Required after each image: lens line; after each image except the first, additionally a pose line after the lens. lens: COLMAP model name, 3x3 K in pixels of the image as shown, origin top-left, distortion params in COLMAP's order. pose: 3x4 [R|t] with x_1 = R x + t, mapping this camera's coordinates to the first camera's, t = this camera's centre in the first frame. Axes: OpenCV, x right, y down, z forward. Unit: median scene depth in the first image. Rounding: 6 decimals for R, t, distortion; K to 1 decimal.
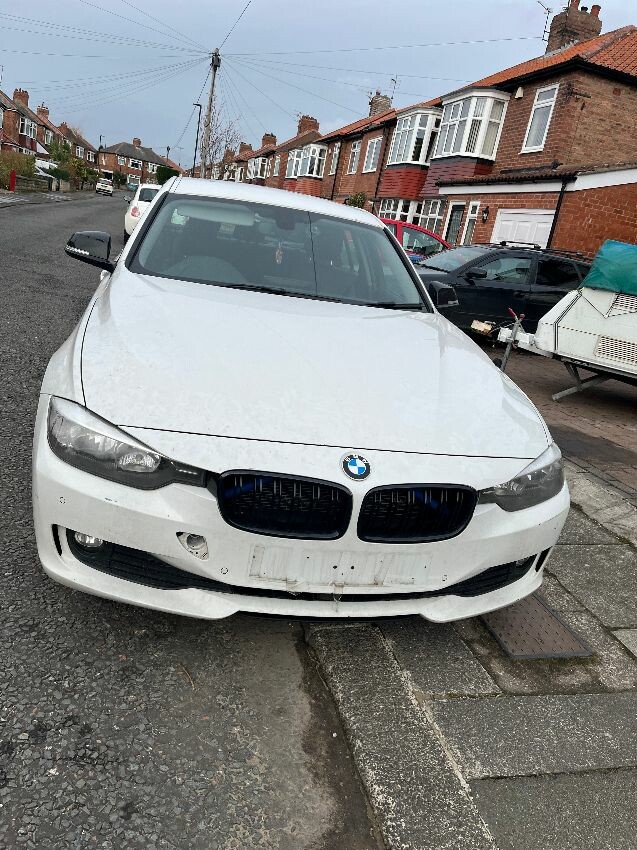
lens RADIAL K [[635.3, 0, 317.2], [0, 635.3, 414.3], [0, 0, 1]] dist [0.061686, -0.090642]
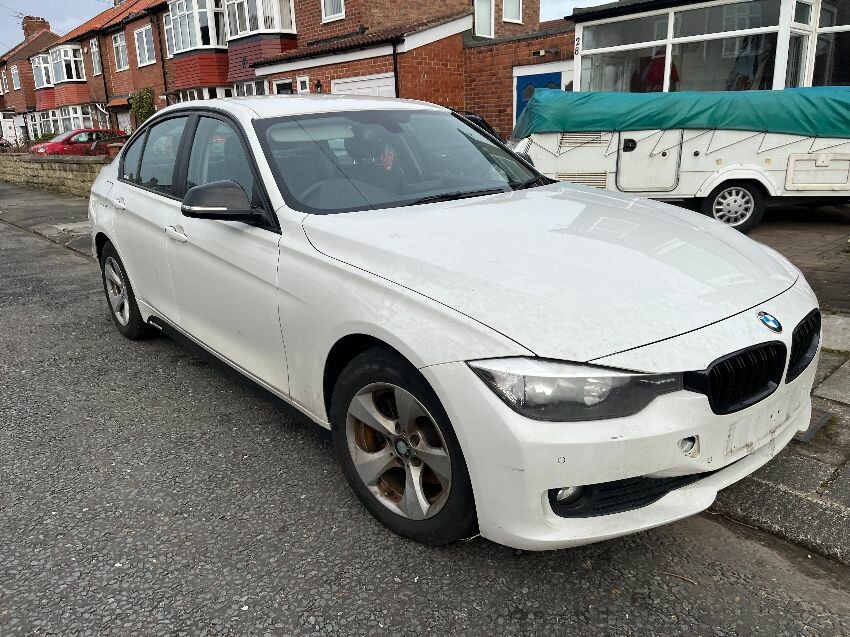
lens RADIAL K [[635.3, 0, 433.2], [0, 635.3, 309.7], [0, 0, 1]] dist [0.061686, -0.090642]
pose [[0.861870, -0.313810, 0.398376, -0.769203], [0.301965, 0.948673, 0.094002, -0.189847], [-0.407427, 0.039278, 0.912393, 0.212146]]
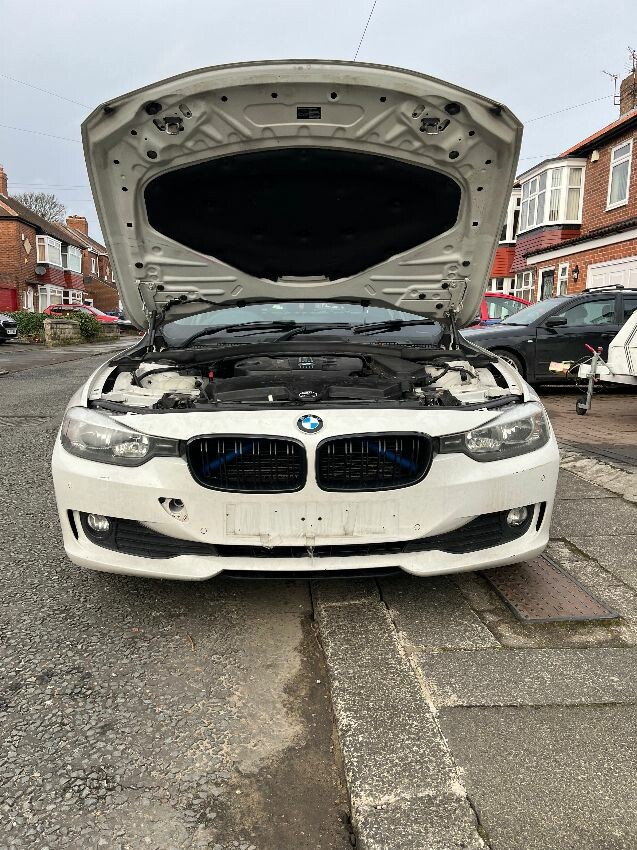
lens RADIAL K [[635.3, 0, 320.4], [0, 635.3, 421.9], [0, 0, 1]] dist [0.061686, -0.090642]
pose [[0.973848, -0.134631, -0.183017, 0.251228], [0.105878, 0.981630, -0.158720, 0.229627], [0.201024, 0.135192, 0.970213, -0.055088]]
